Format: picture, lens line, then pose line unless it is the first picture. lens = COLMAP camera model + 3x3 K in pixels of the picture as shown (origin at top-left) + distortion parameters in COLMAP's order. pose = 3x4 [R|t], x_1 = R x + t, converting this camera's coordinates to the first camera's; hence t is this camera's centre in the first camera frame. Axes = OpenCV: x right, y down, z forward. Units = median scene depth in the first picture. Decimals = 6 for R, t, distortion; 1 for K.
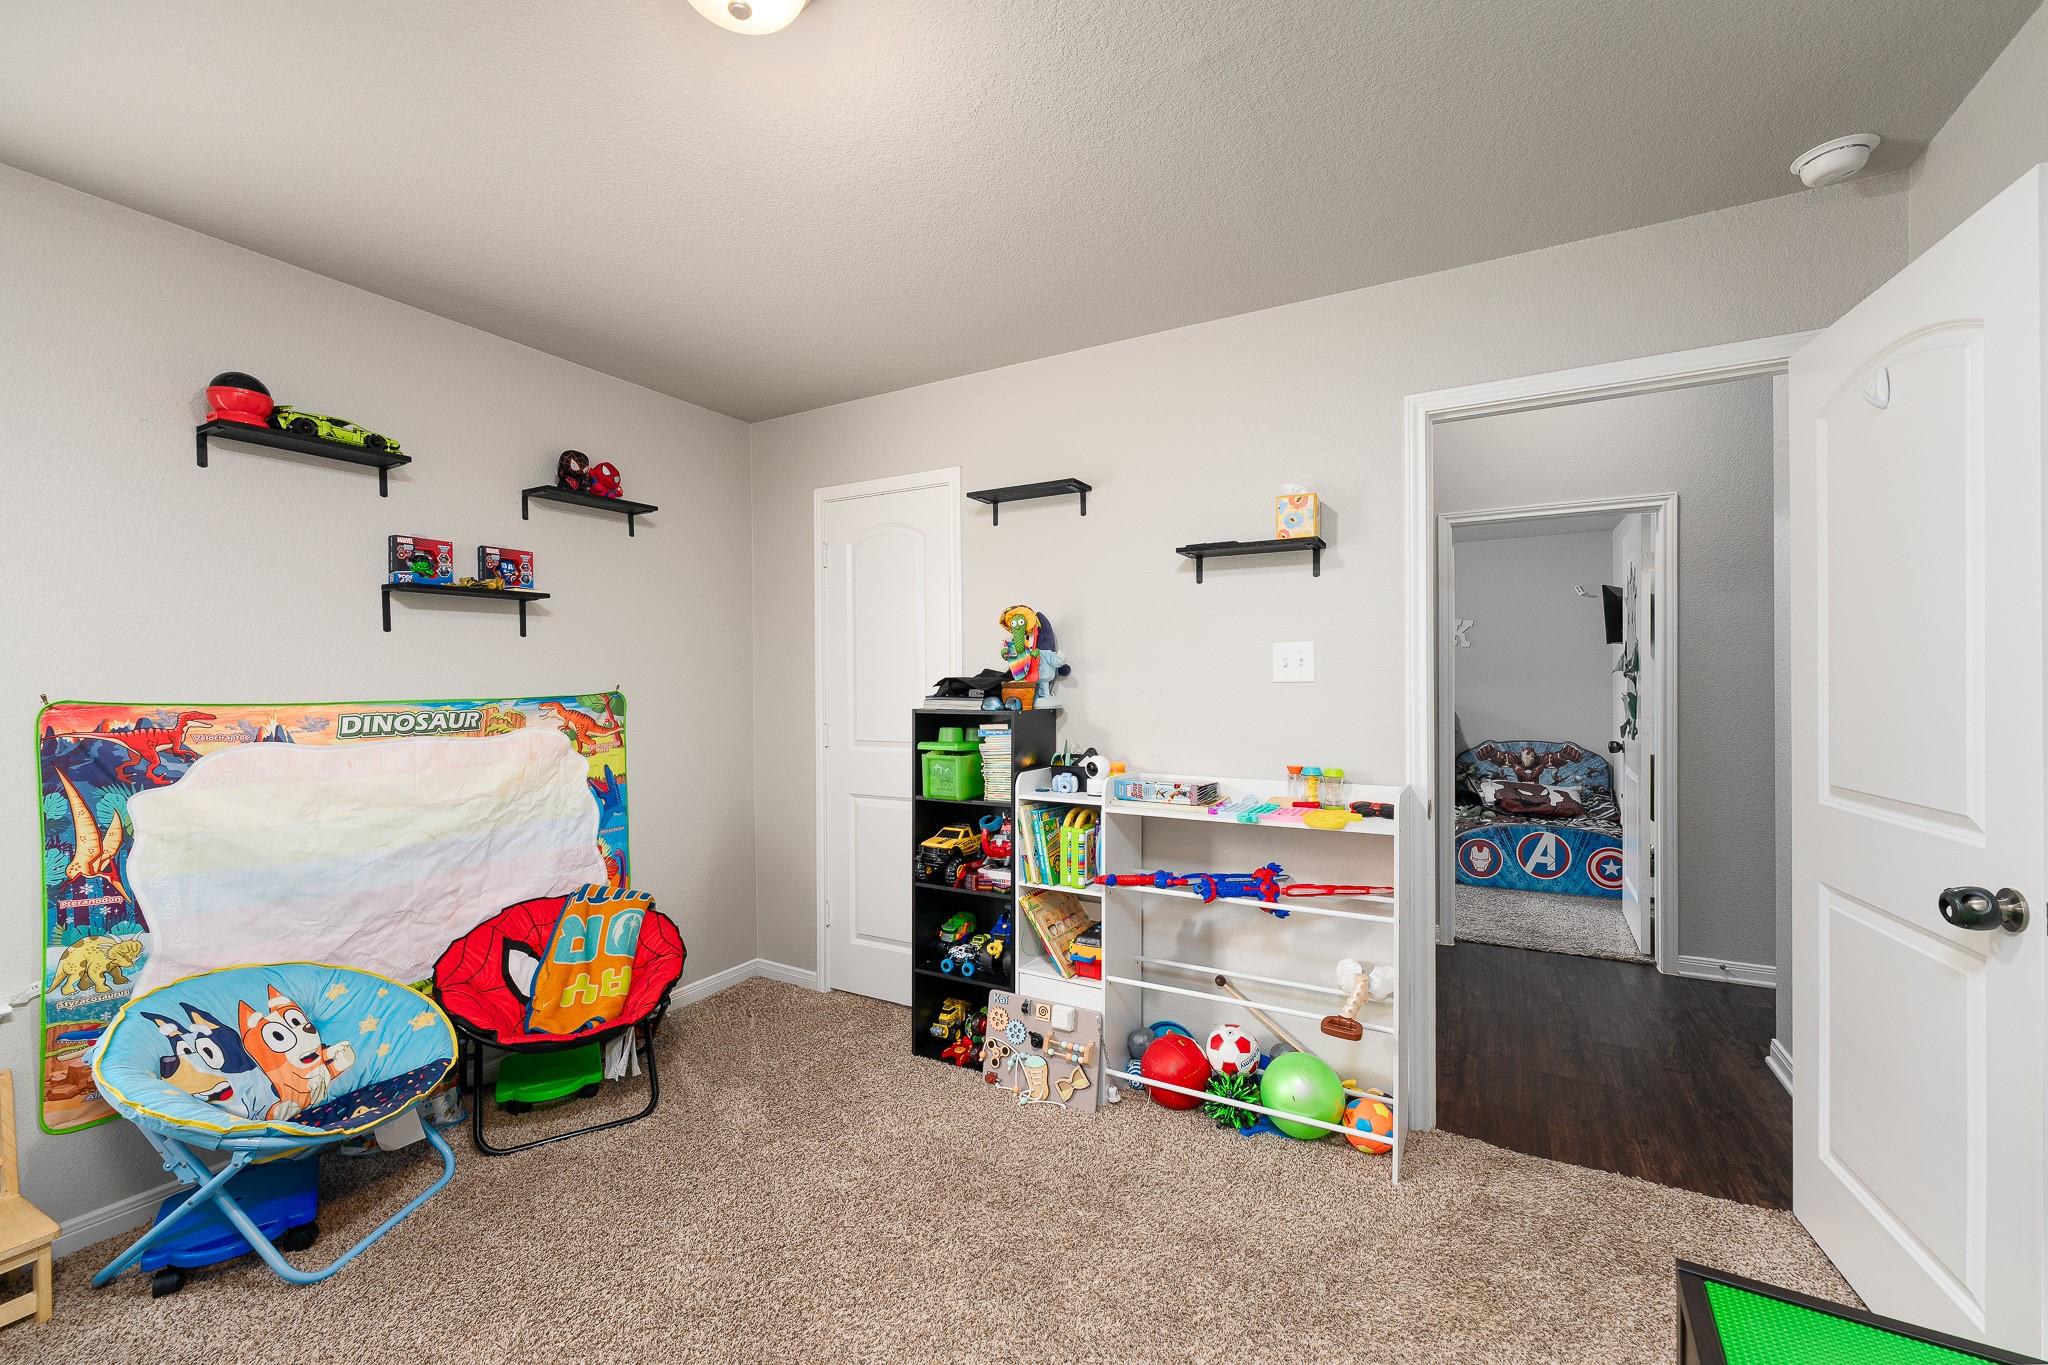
lens RADIAL K [[821.8, 0, 1018.9], [0, 821.8, 689.3], [0, 0, 1]] dist [-0.000739, -0.000562]
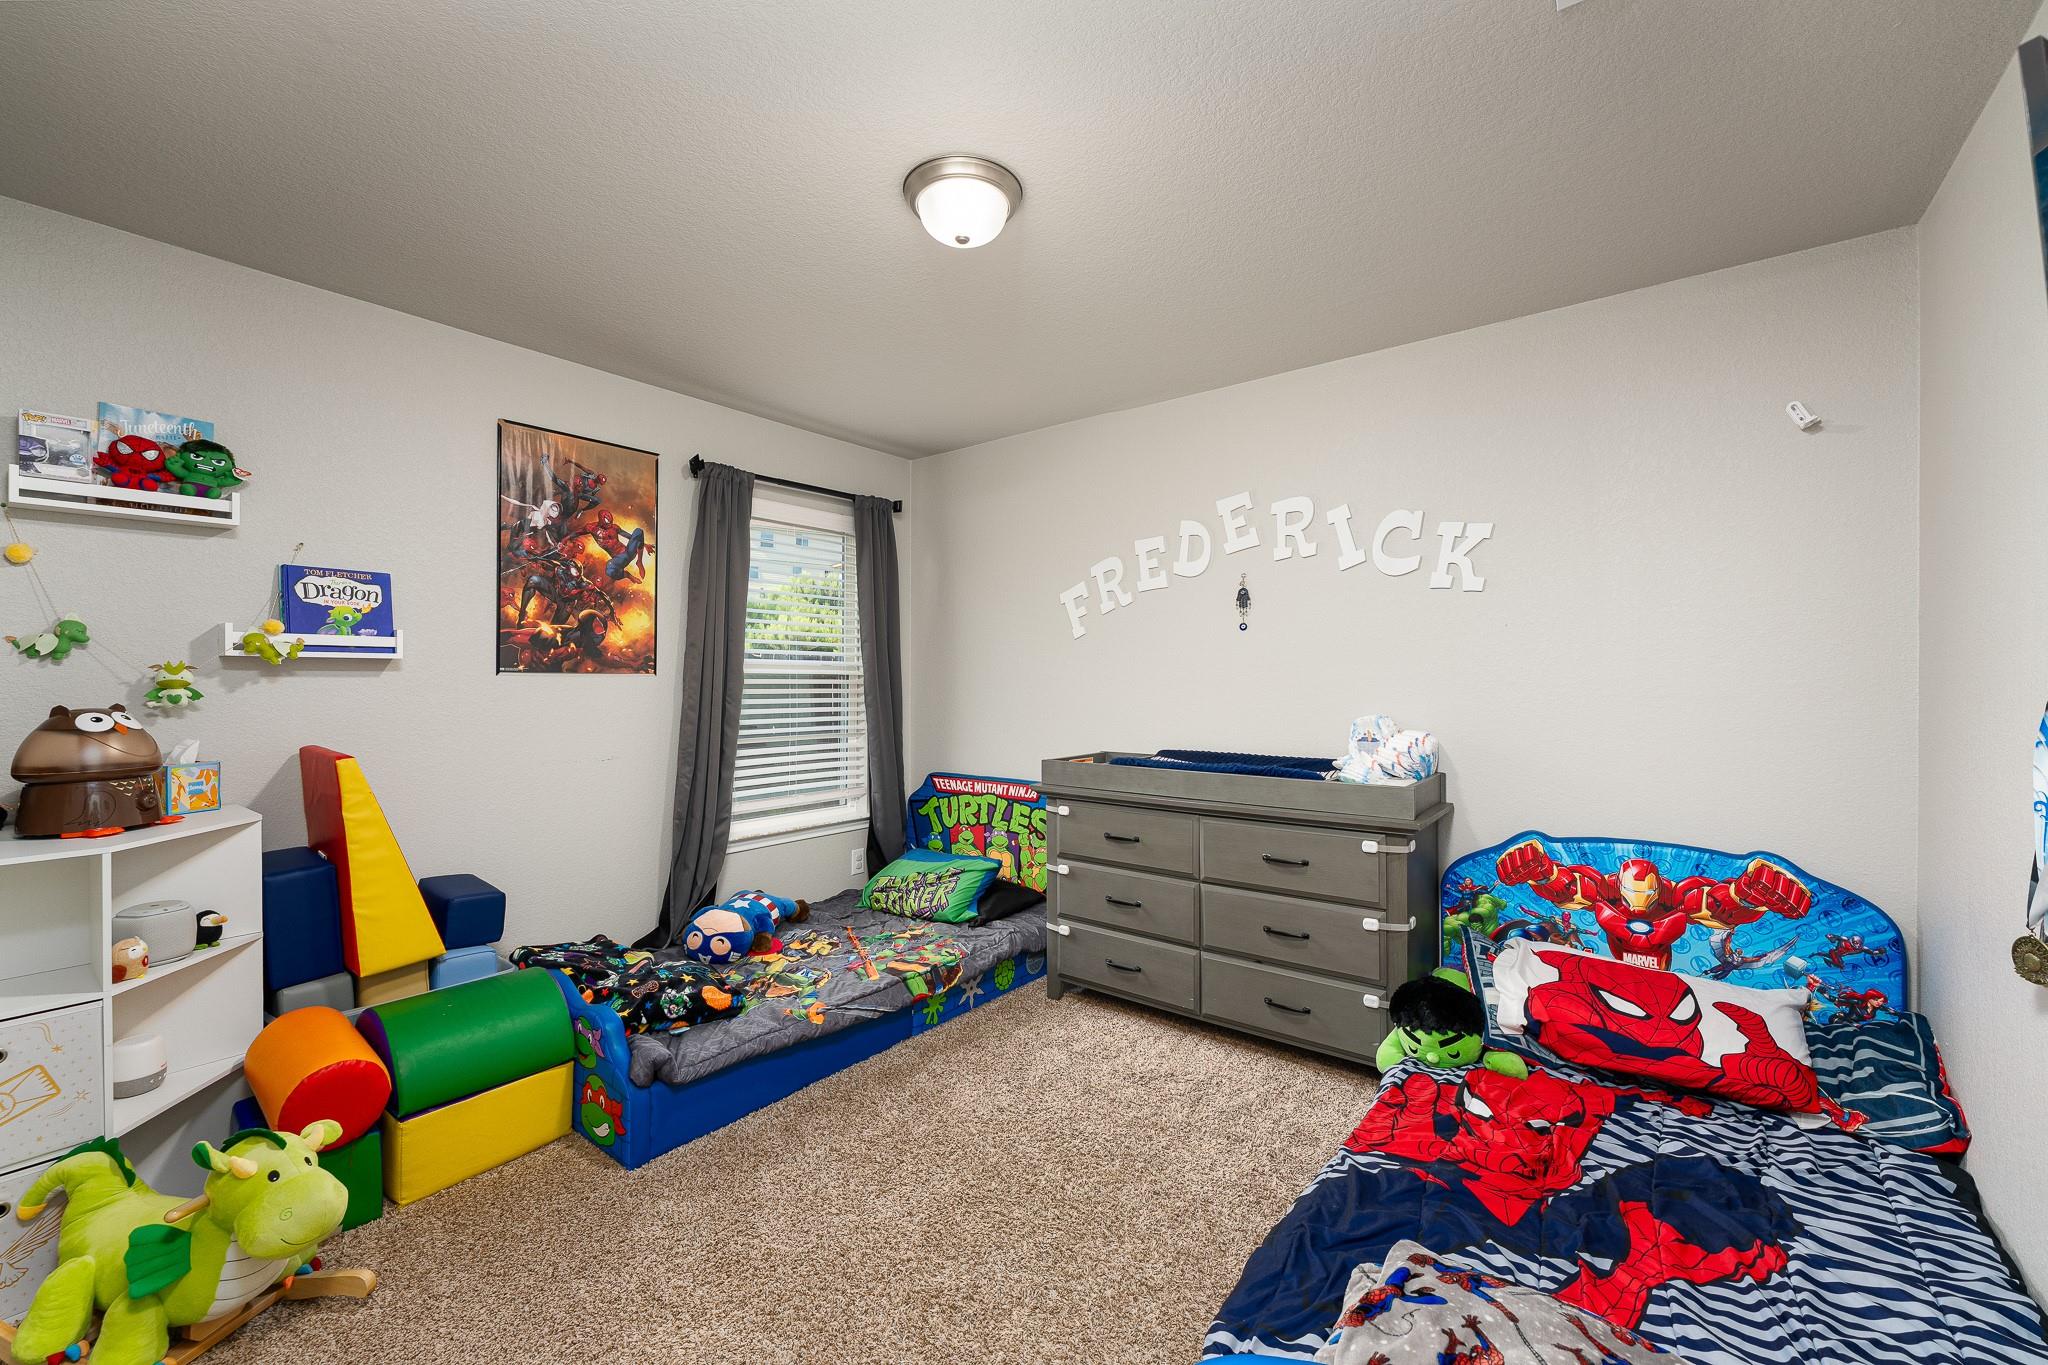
lens RADIAL K [[821.8, 0, 1012.1], [0, 821.8, 679.2], [0, 0, 1]] dist [-0.000739, -0.000562]
pose [[0.988932, 0.009740, -0.148047, 0.405683], [-0.010544, 0.999934, -0.004652, -0.004926], [0.147992, 0.006161, 0.988969, 0.610441]]
